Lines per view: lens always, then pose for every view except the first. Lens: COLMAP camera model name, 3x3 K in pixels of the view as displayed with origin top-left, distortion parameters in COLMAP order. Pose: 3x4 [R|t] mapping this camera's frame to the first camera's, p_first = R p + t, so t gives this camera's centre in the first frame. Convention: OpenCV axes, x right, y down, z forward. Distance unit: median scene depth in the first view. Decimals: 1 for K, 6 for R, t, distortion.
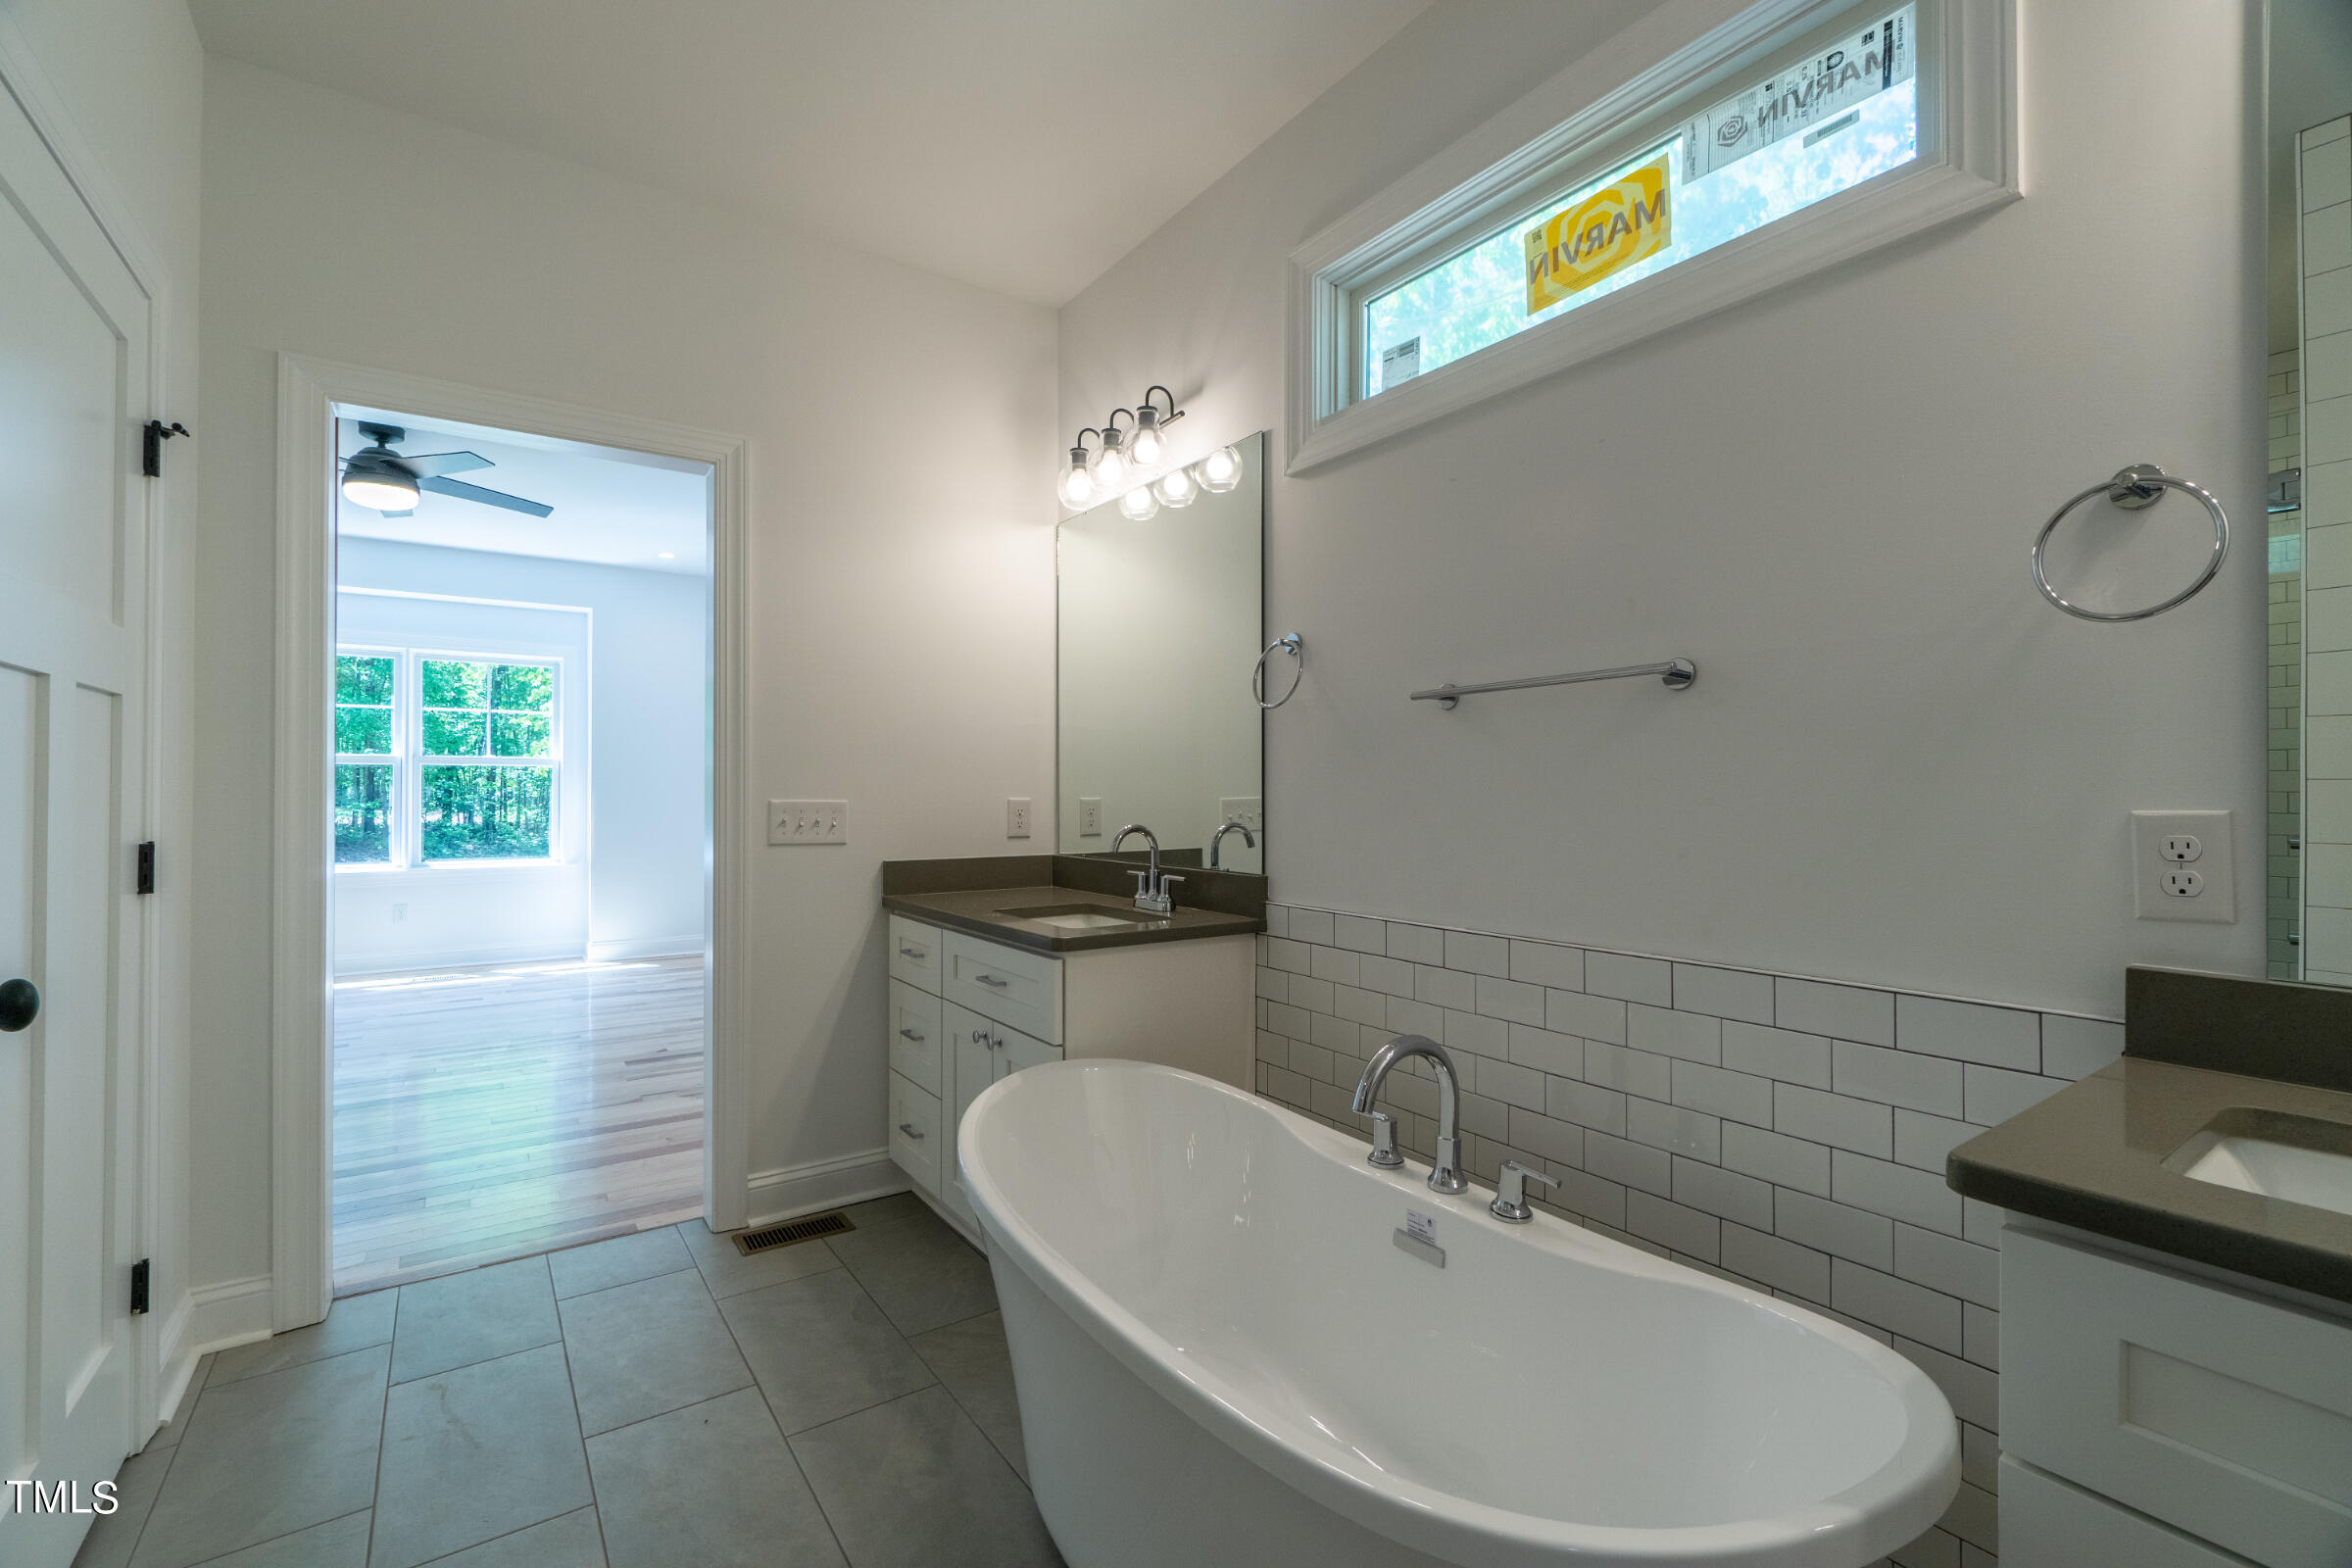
lens RADIAL K [[1009.7, 0, 1156.7], [0, 1009.7, 786.2], [0, 0, 1]] dist [-0.003407, -0.000663]
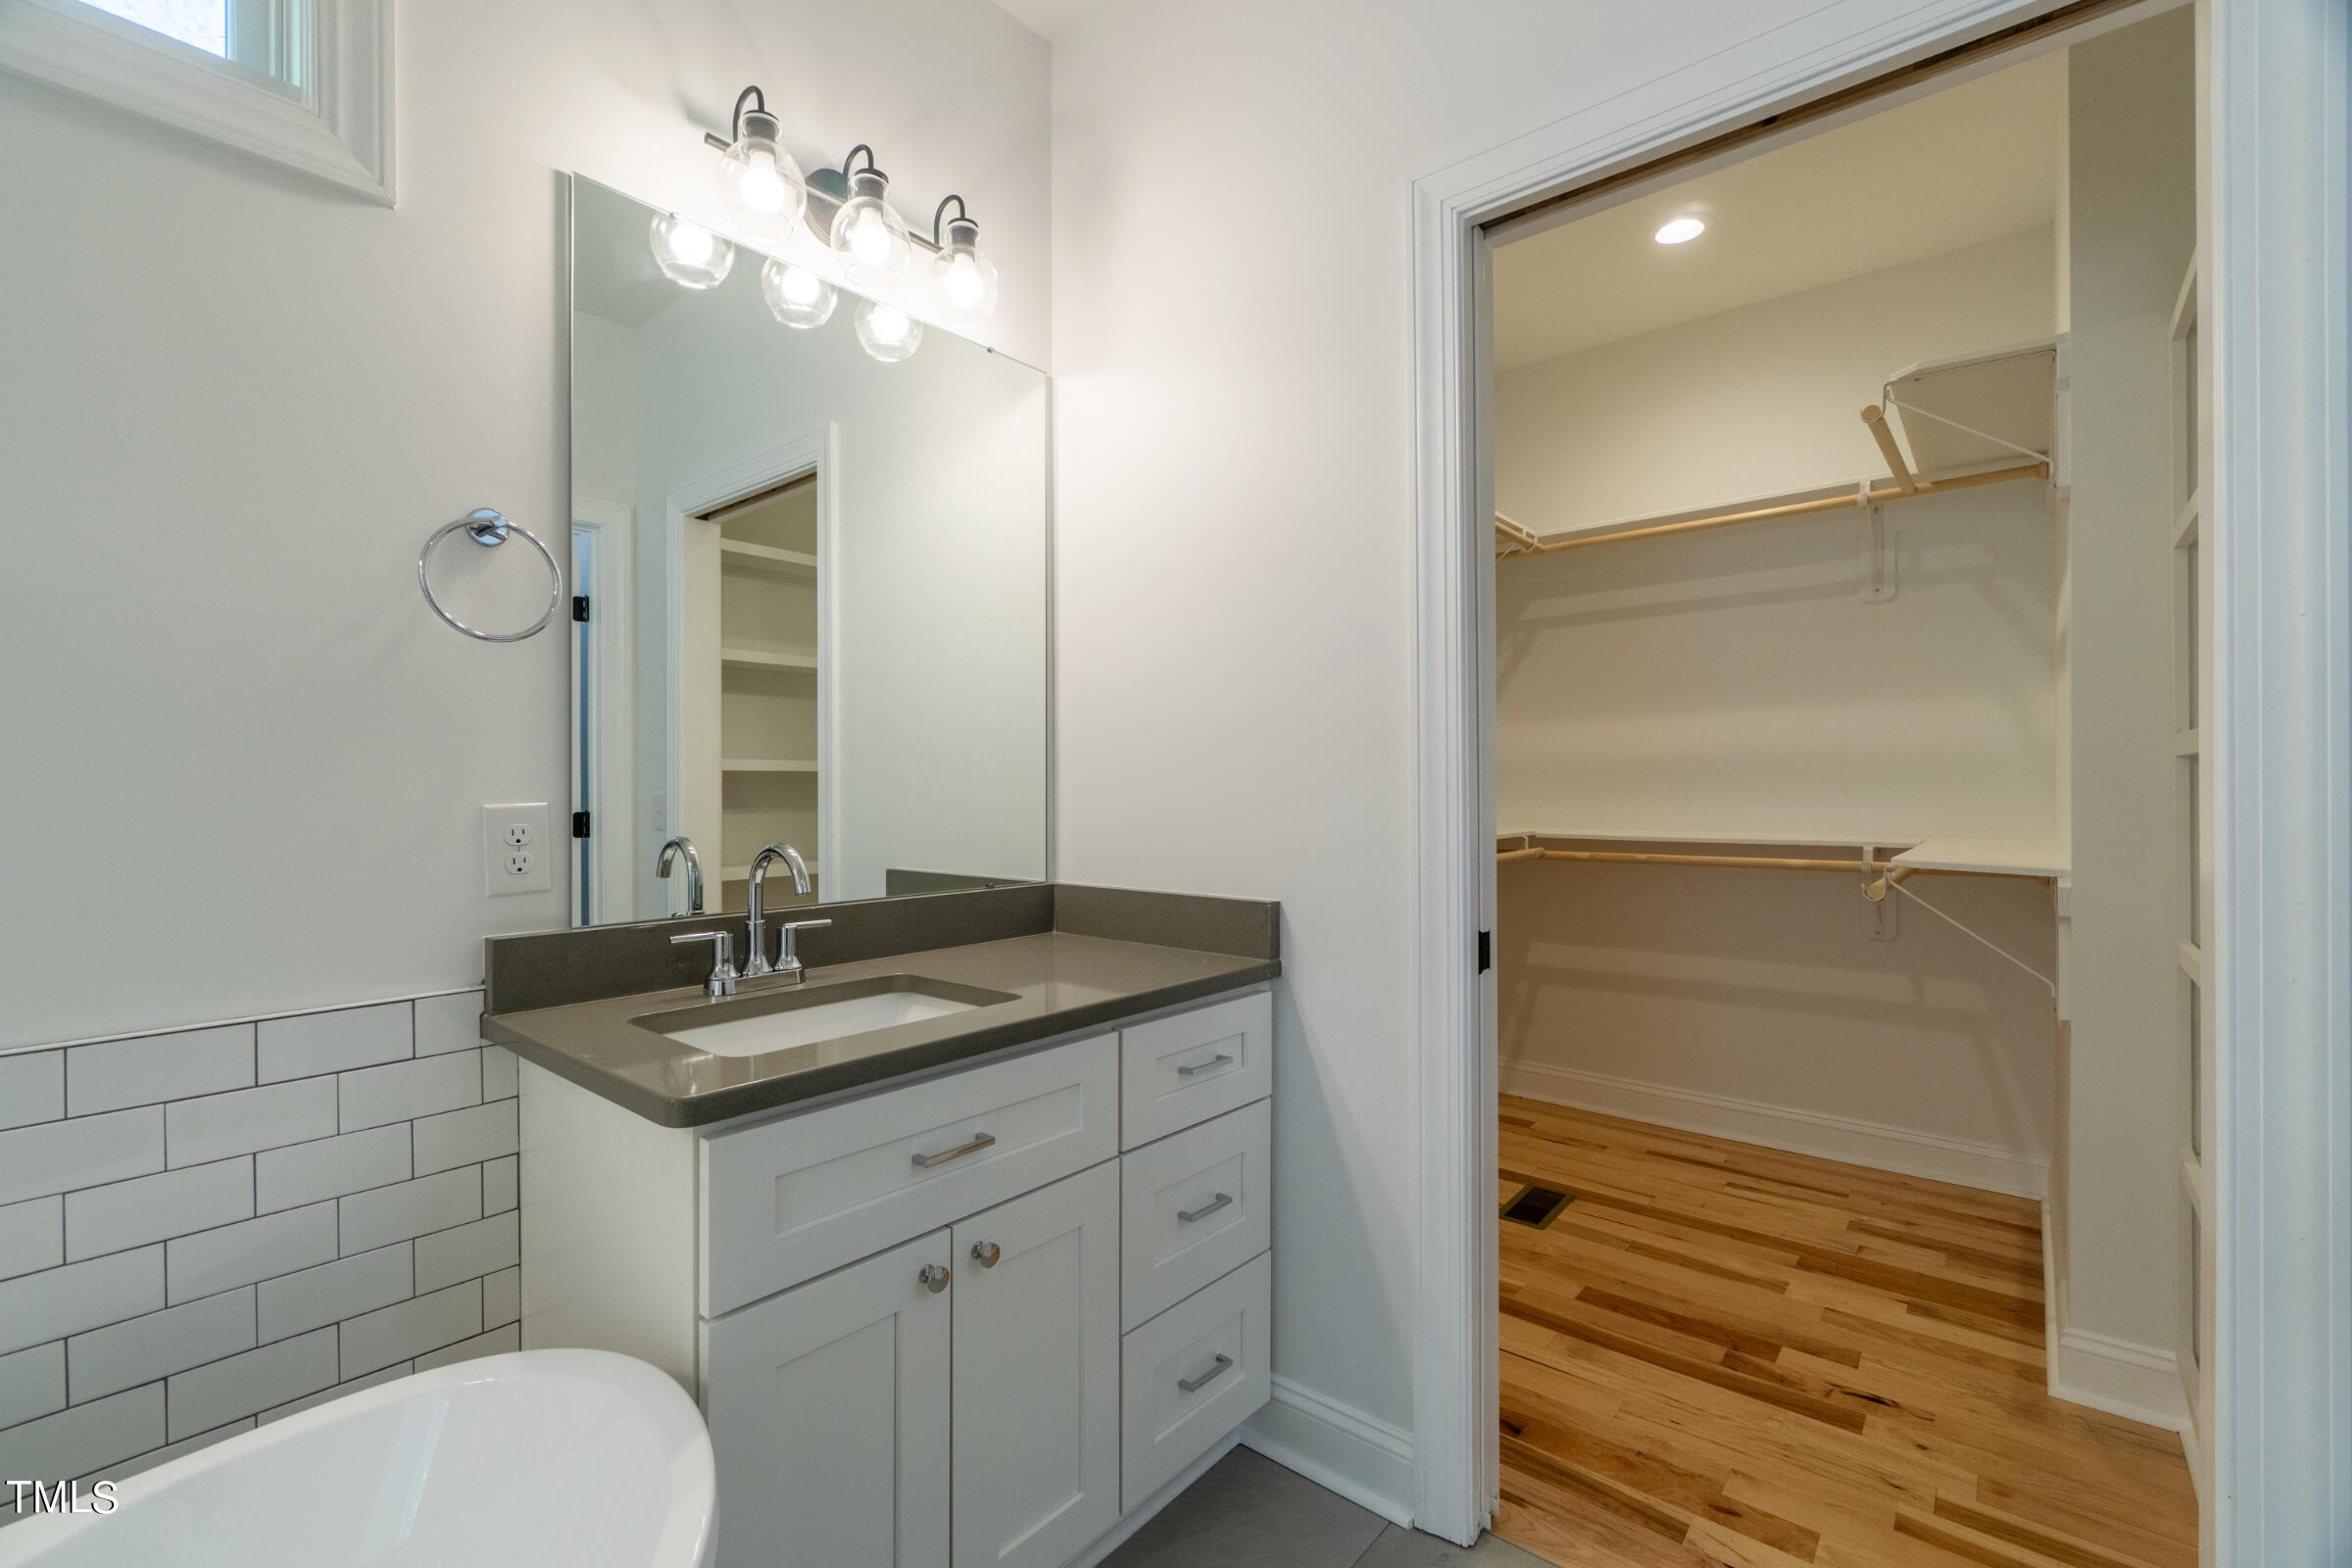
lens RADIAL K [[1009.7, 0, 1156.7], [0, 1009.7, 786.2], [0, 0, 1]] dist [-0.003407, -0.000663]
pose [[-0.254104, -0.000534, 0.967177, -0.224490], [0.000111, 1.000000, 0.000582, 0.001645], [-0.967177, 0.000255, -0.254104, 0.349601]]
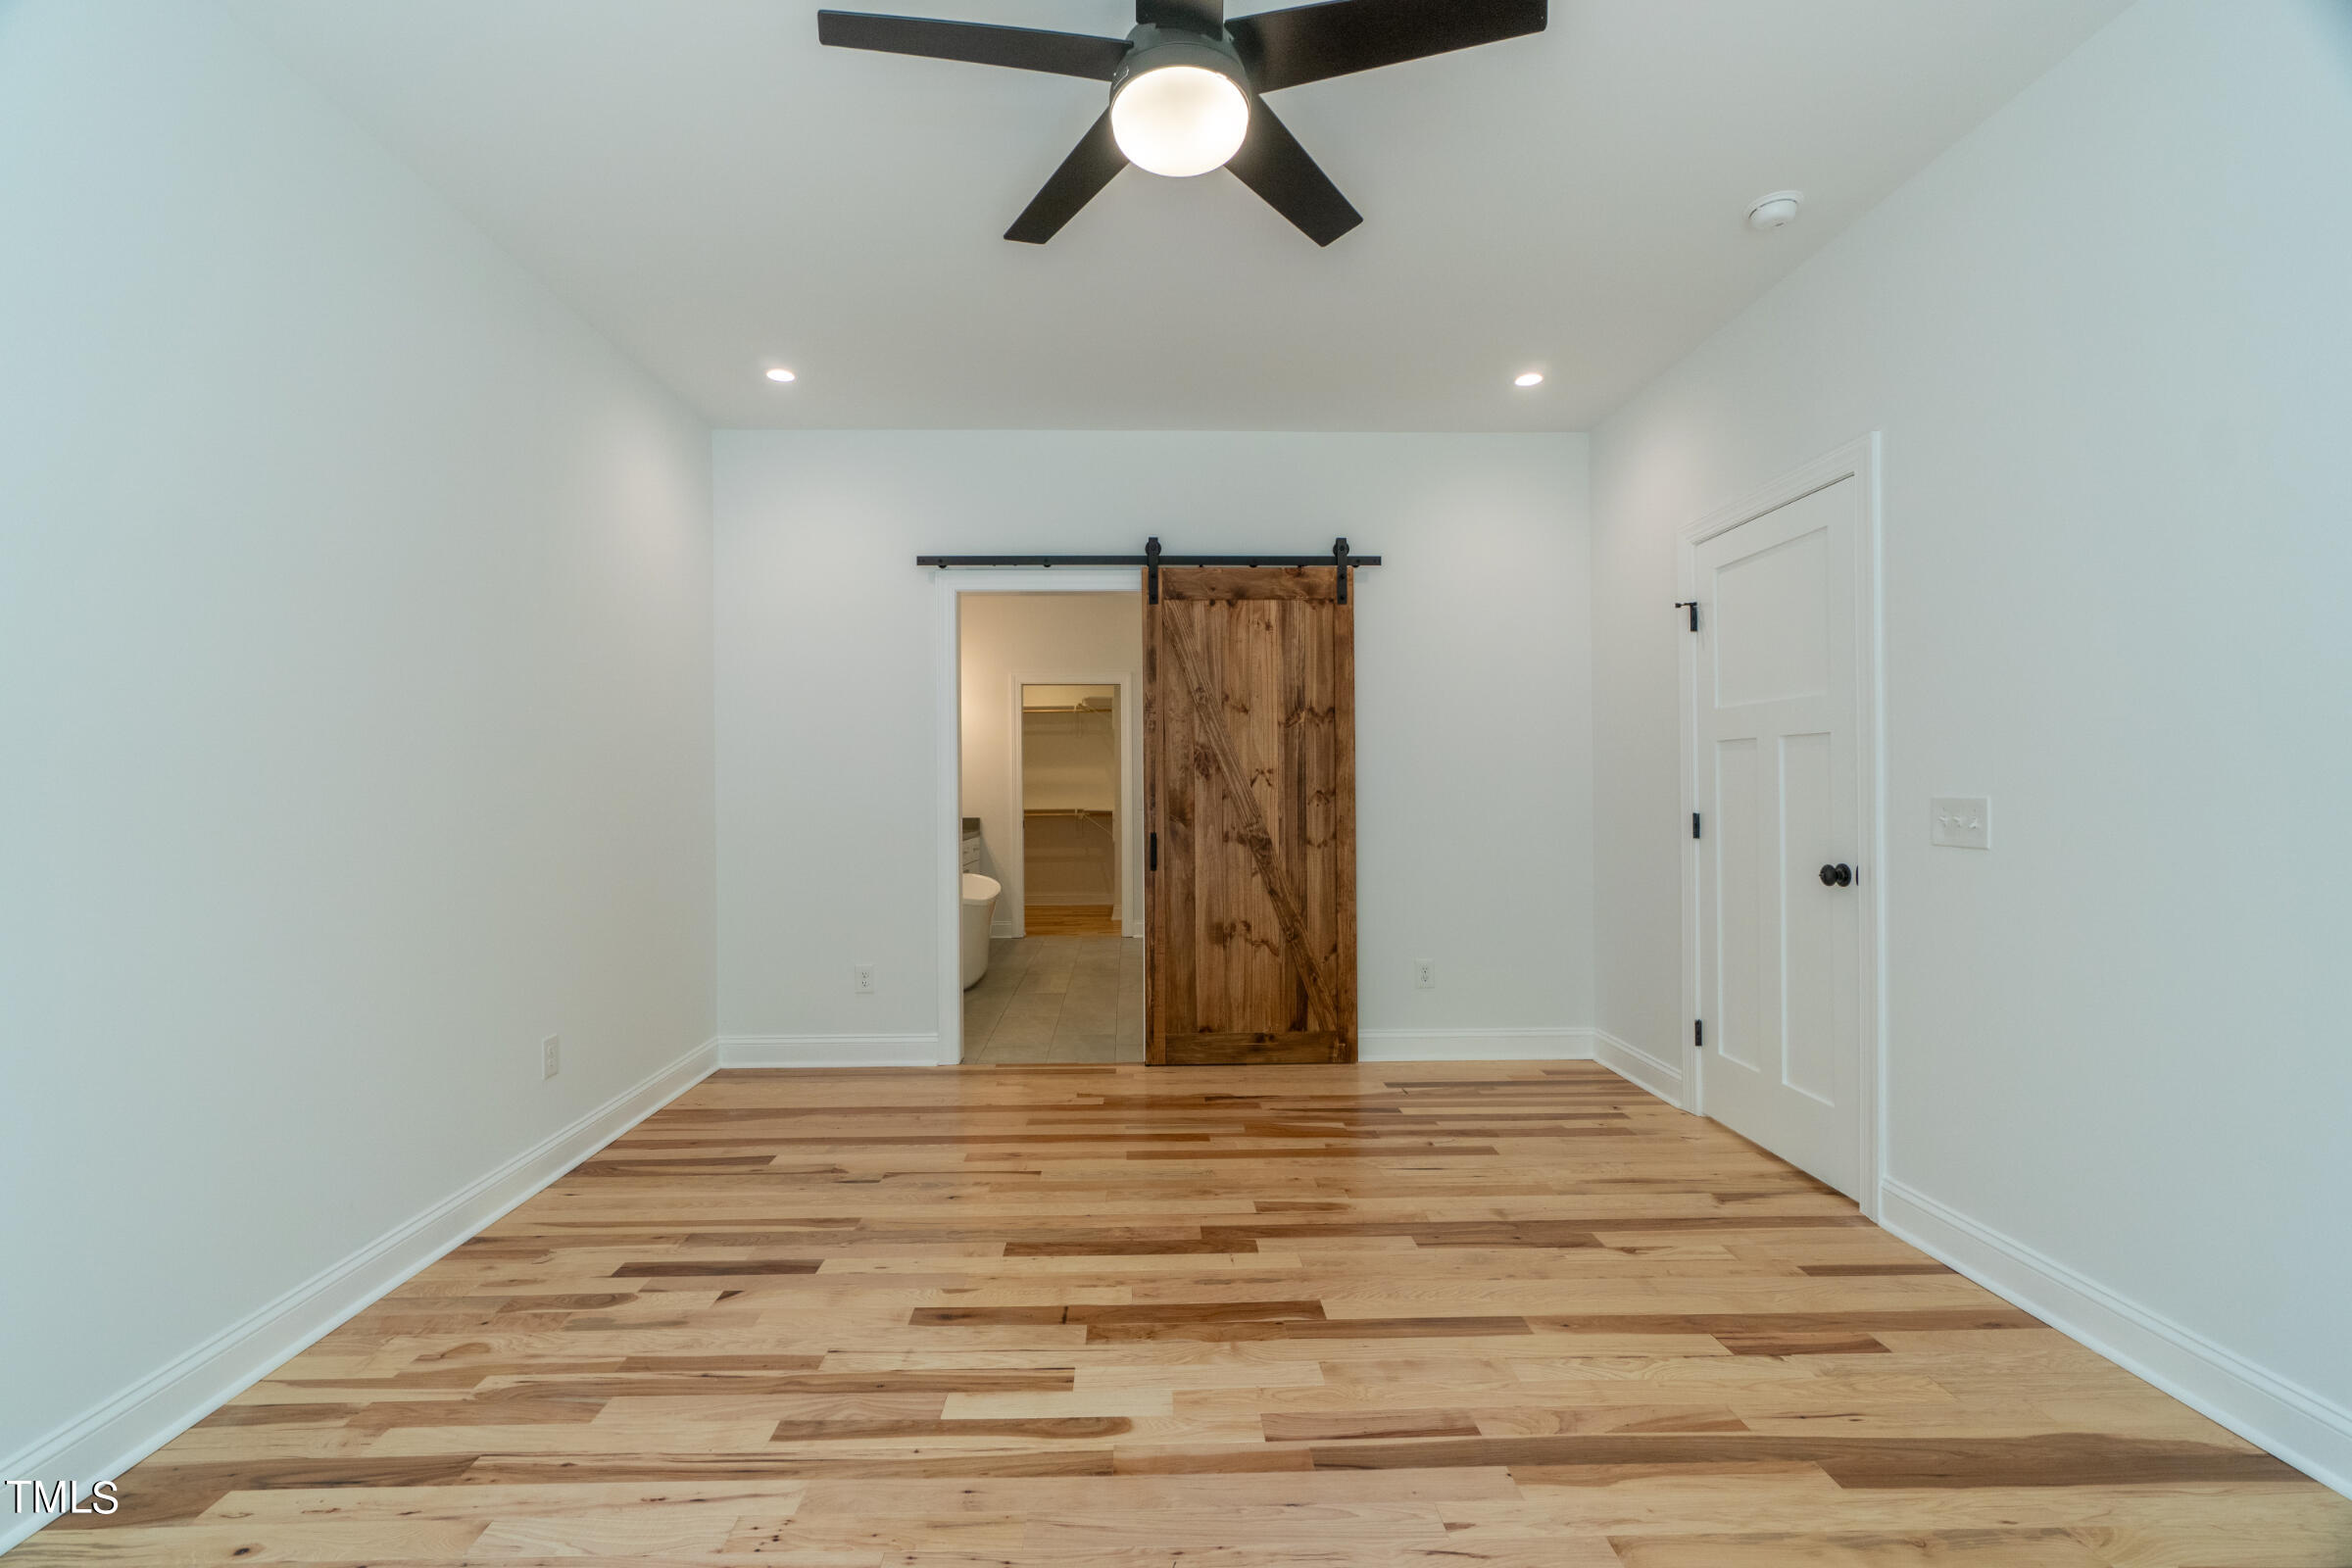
lens RADIAL K [[1009.7, 0, 1156.7], [0, 1009.7, 786.2], [0, 0, 1]] dist [-0.003407, -0.000663]
pose [[-0.836335, 0.005489, 0.548191, -2.429170], [0.001943, 0.999973, -0.007049, 0.013613], [-0.548215, -0.004831, -0.836324, 3.319181]]
